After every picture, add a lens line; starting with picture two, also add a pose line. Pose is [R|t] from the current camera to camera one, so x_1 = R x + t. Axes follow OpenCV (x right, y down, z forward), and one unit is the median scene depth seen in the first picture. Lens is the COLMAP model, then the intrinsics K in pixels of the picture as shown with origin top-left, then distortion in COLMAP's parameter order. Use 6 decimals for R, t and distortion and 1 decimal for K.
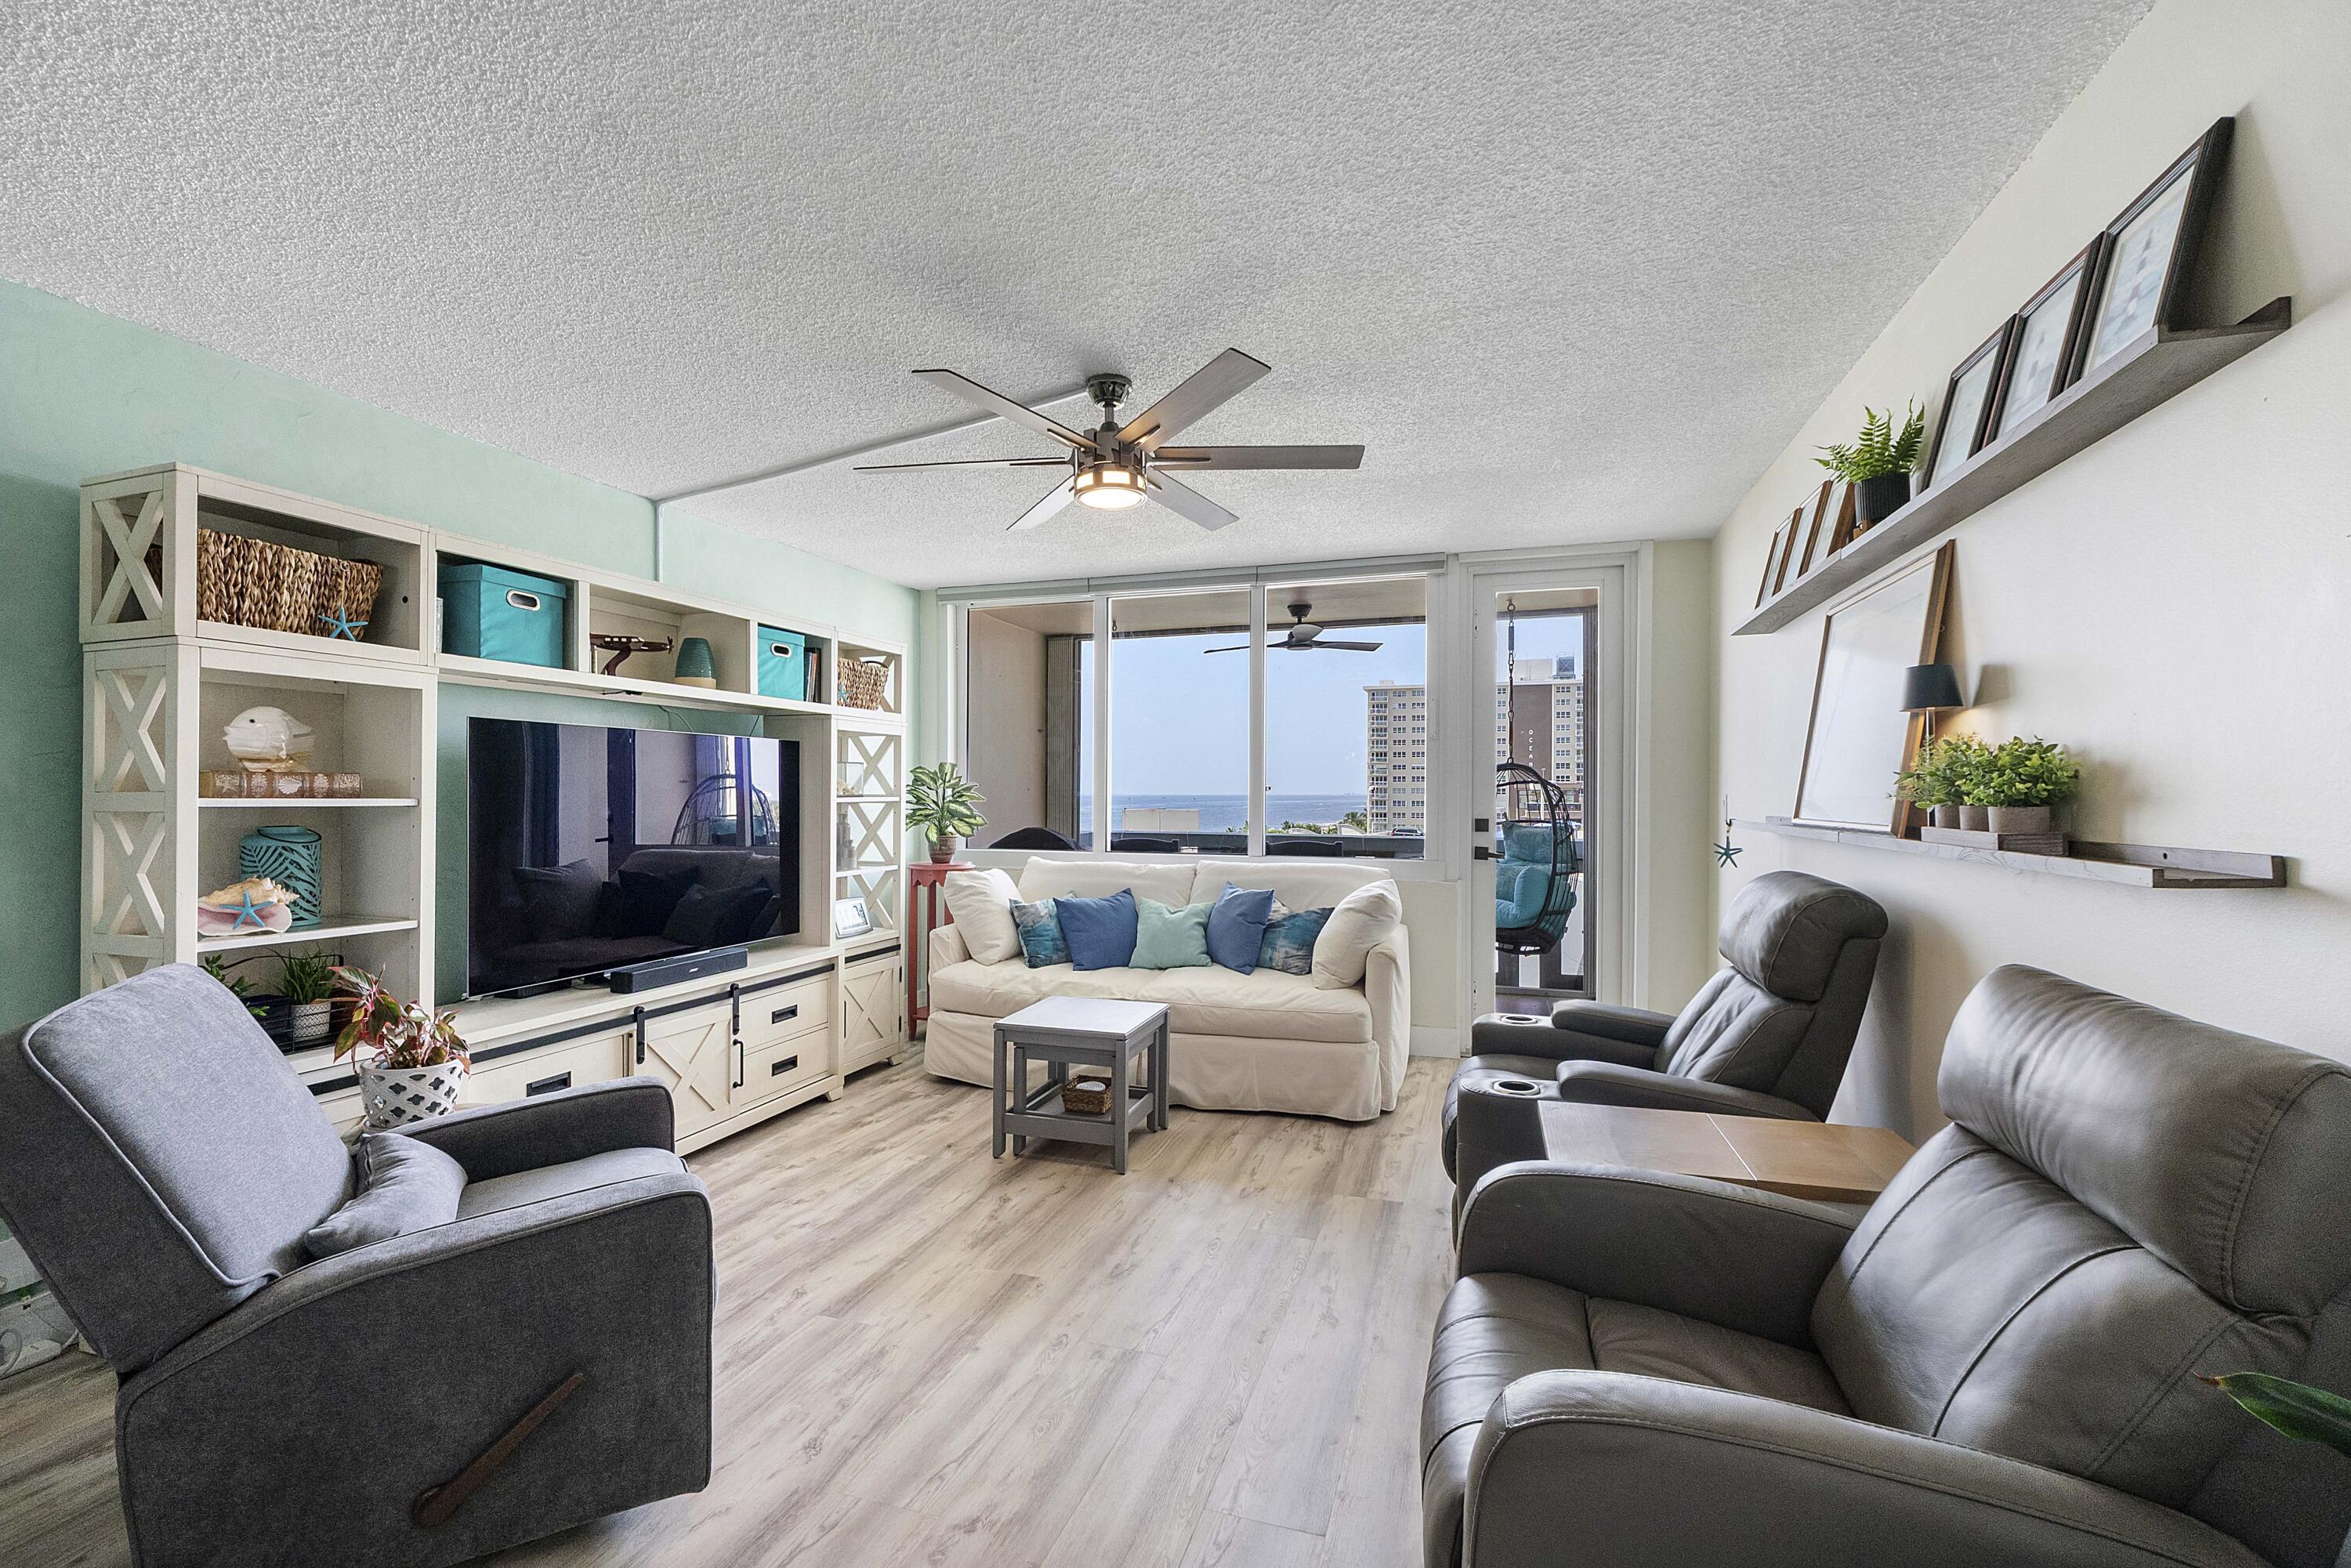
lens RADIAL K [[999.2, 0, 1178.0], [0, 999.2, 793.2], [0, 0, 1]] dist [-0.001427, -0.000299]
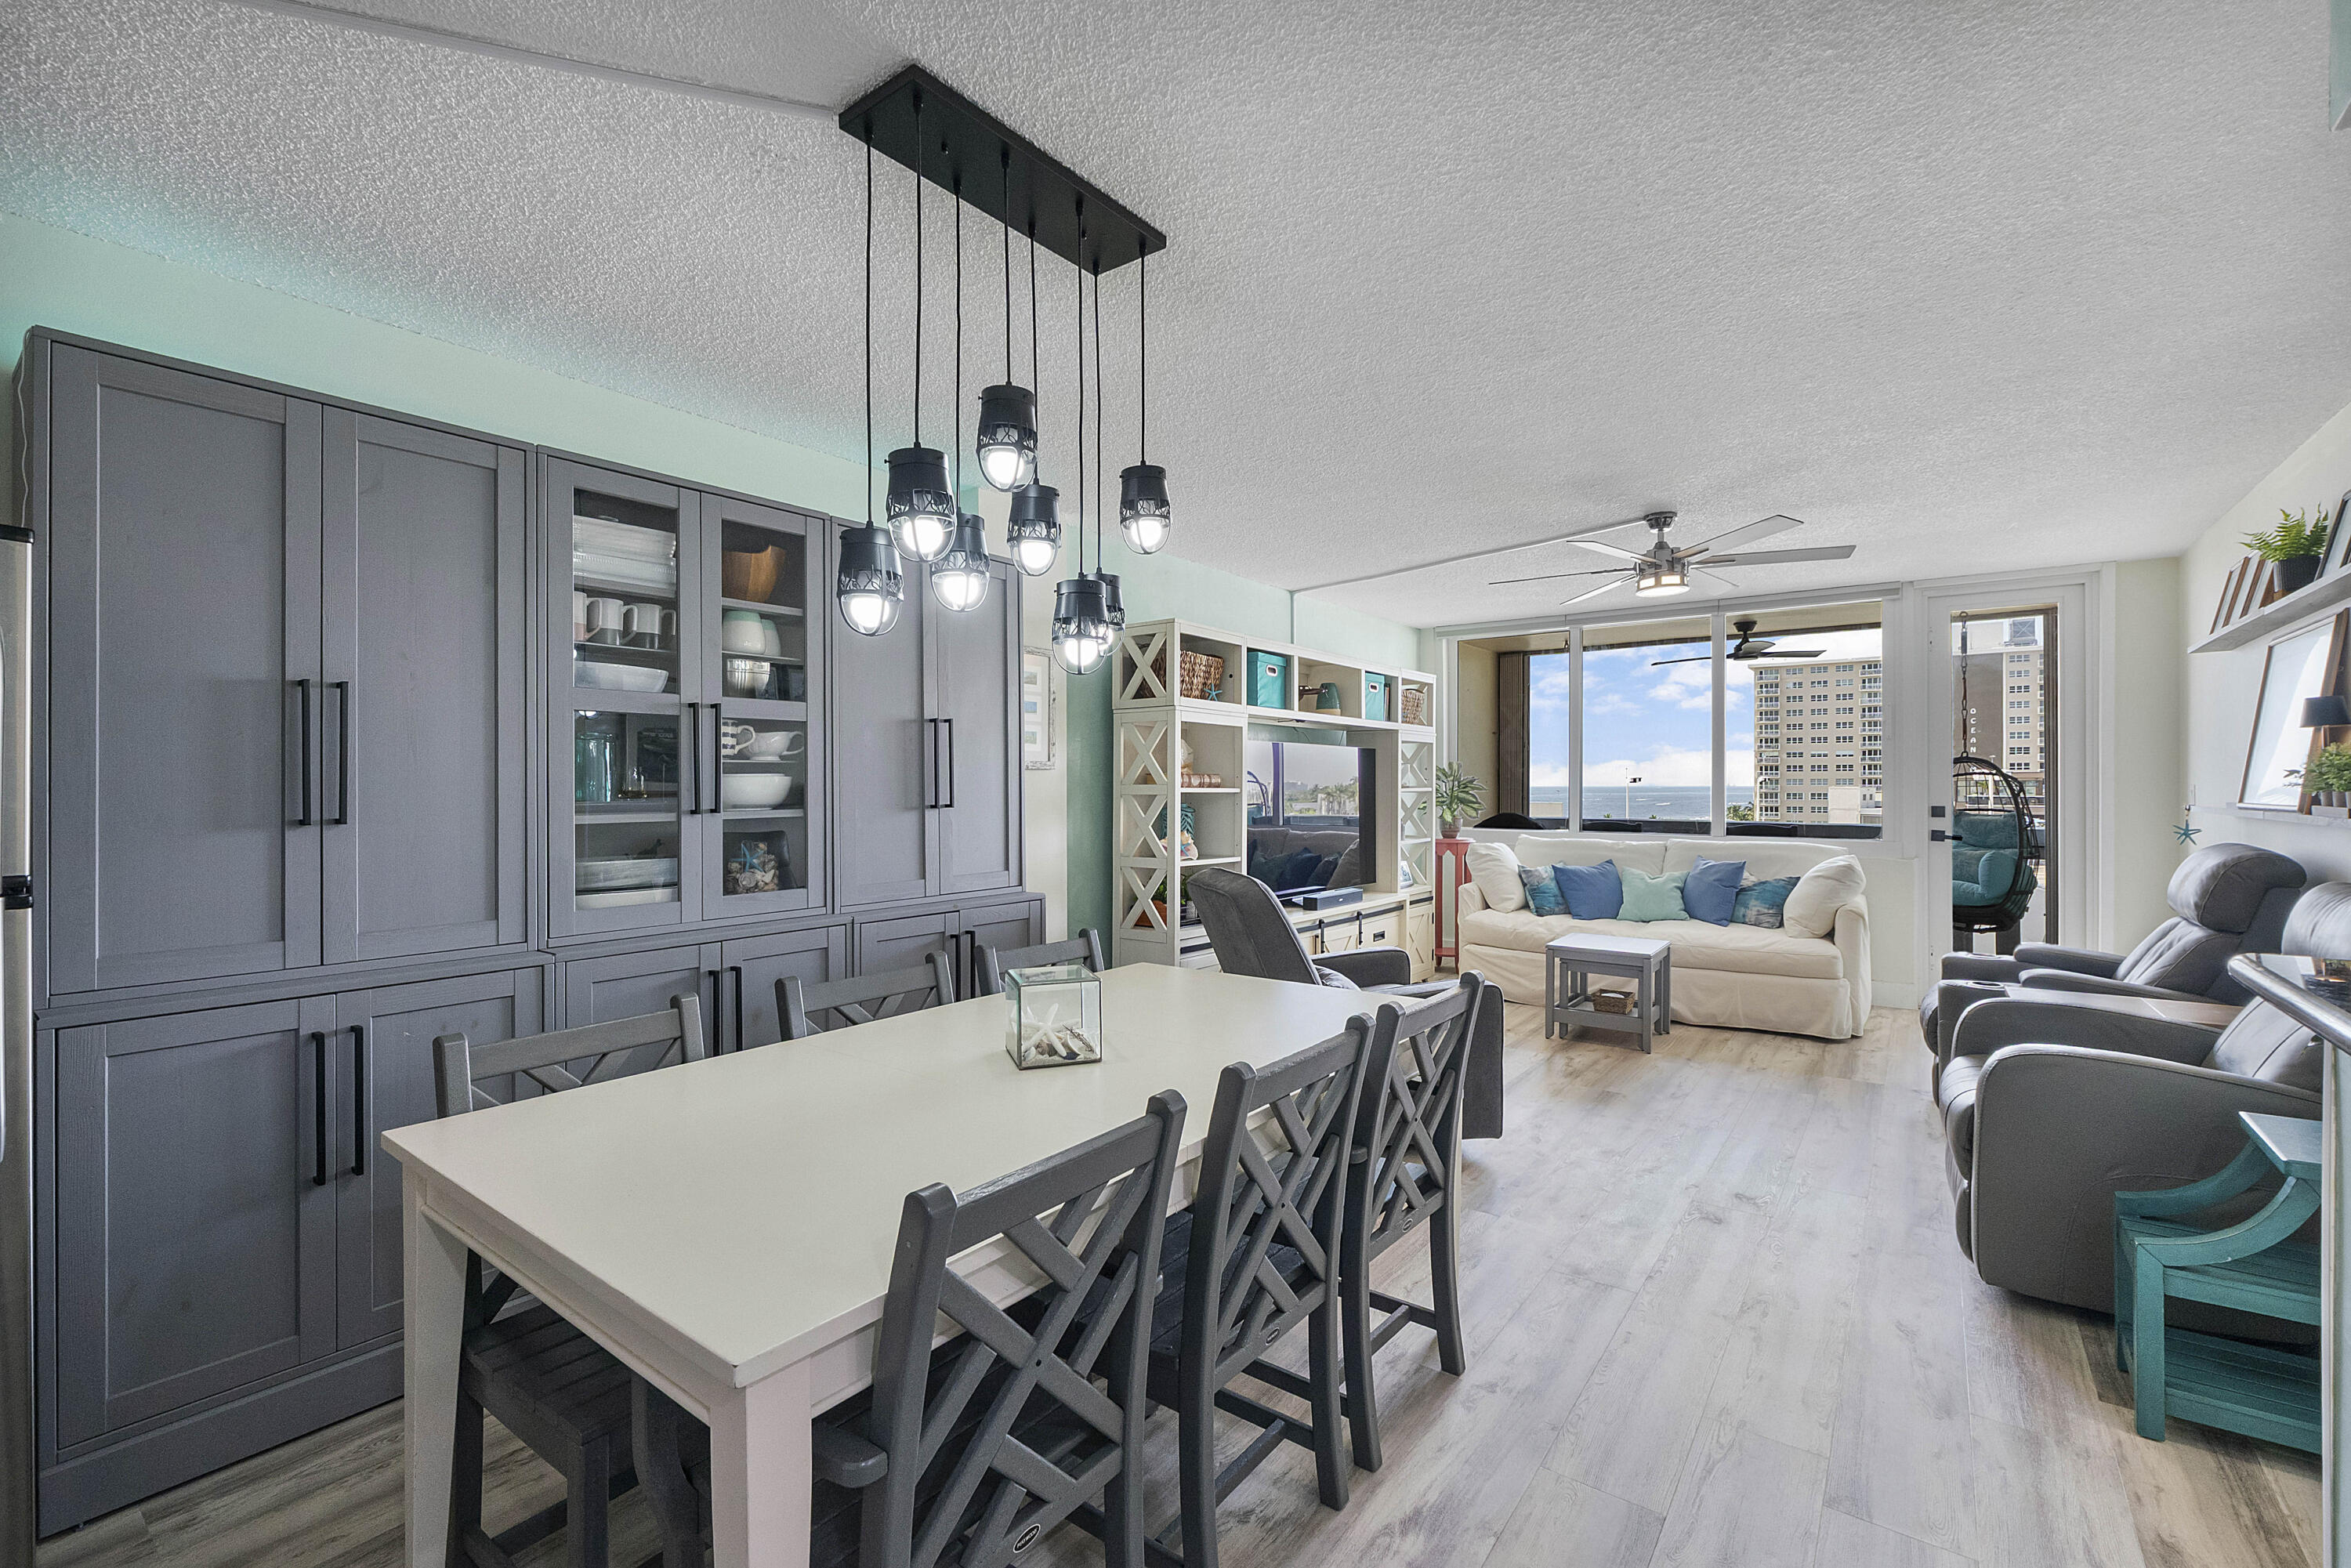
lens RADIAL K [[1004.8, 0, 1184.9], [0, 1004.8, 779.1], [0, 0, 1]] dist [-0.005128, -0.000532]
pose [[0.946886, -0.003397, -0.321552, -0.192522], [0.001507, 0.999980, -0.006125, -0.000122], [0.321566, 0.005315, 0.946872, -0.491970]]
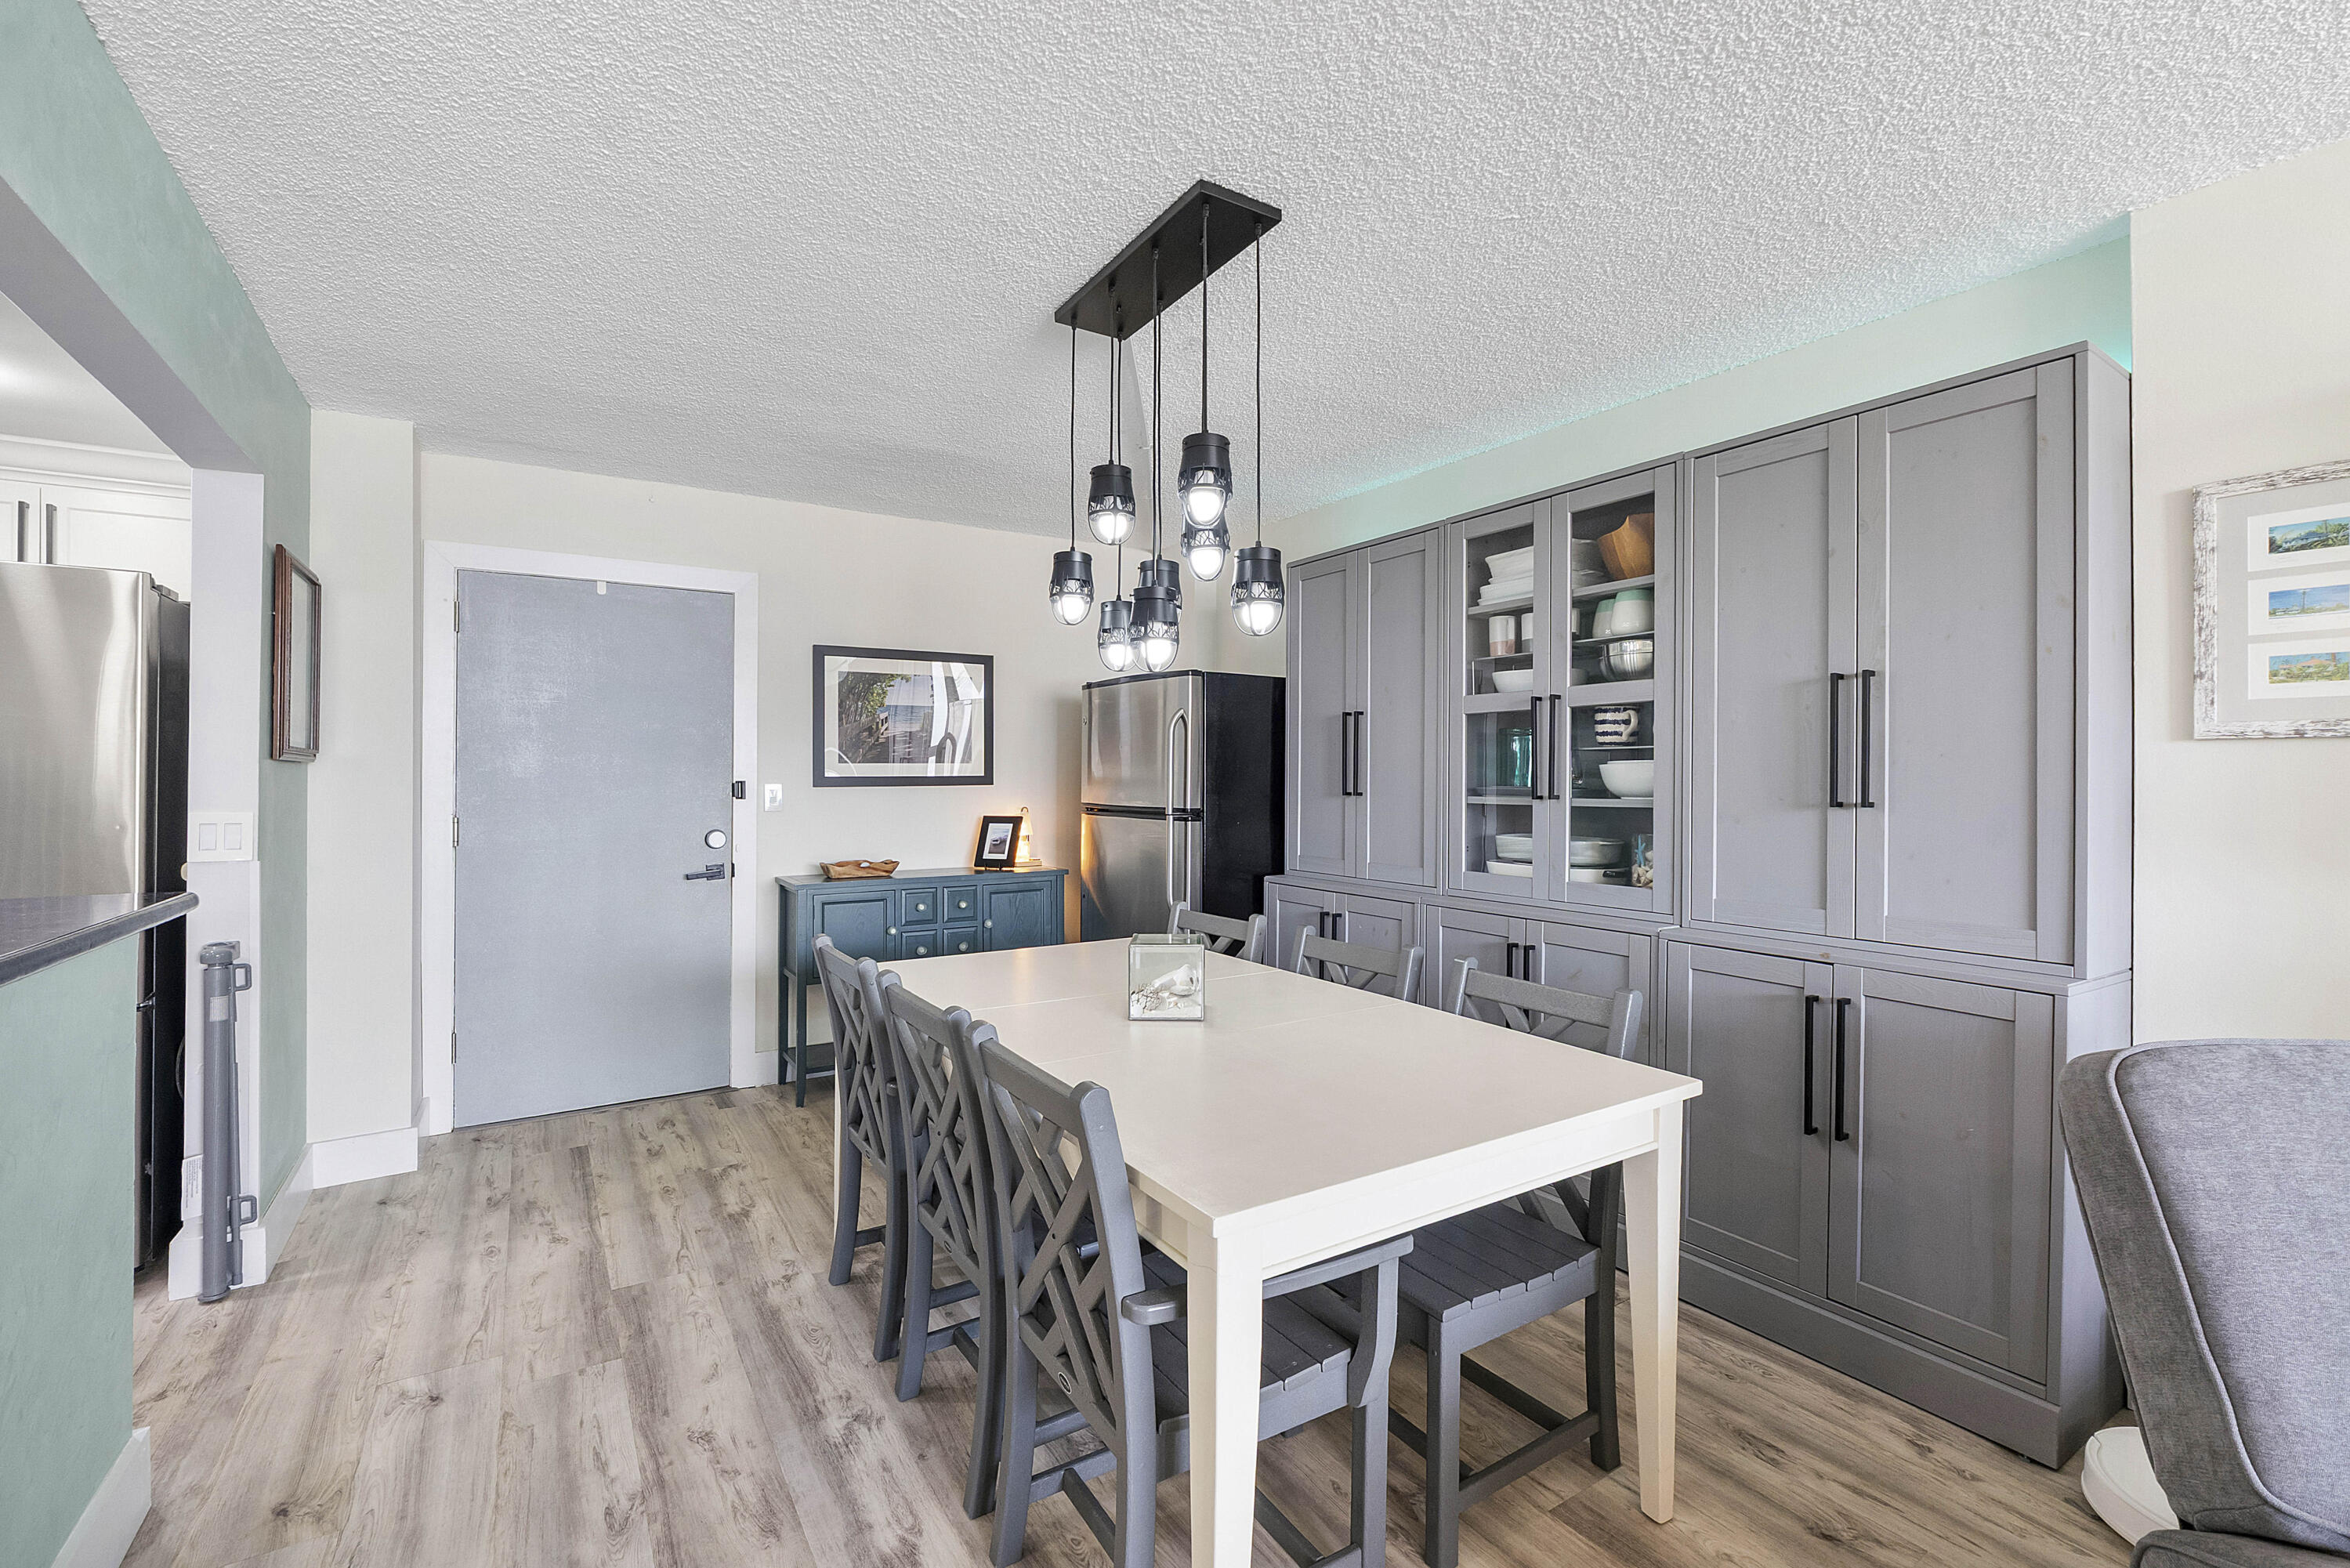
lens RADIAL K [[1007.5, 0, 1175.9], [0, 1007.5, 772.2], [0, 0, 1]] dist [-0.002964, 0.000019]
pose [[-0.635106, -0.003790, -0.772416, 0.016185], [-0.002240, 0.999993, -0.003065, 0.001572], [0.772422, -0.000216, -0.635110, 0.325577]]
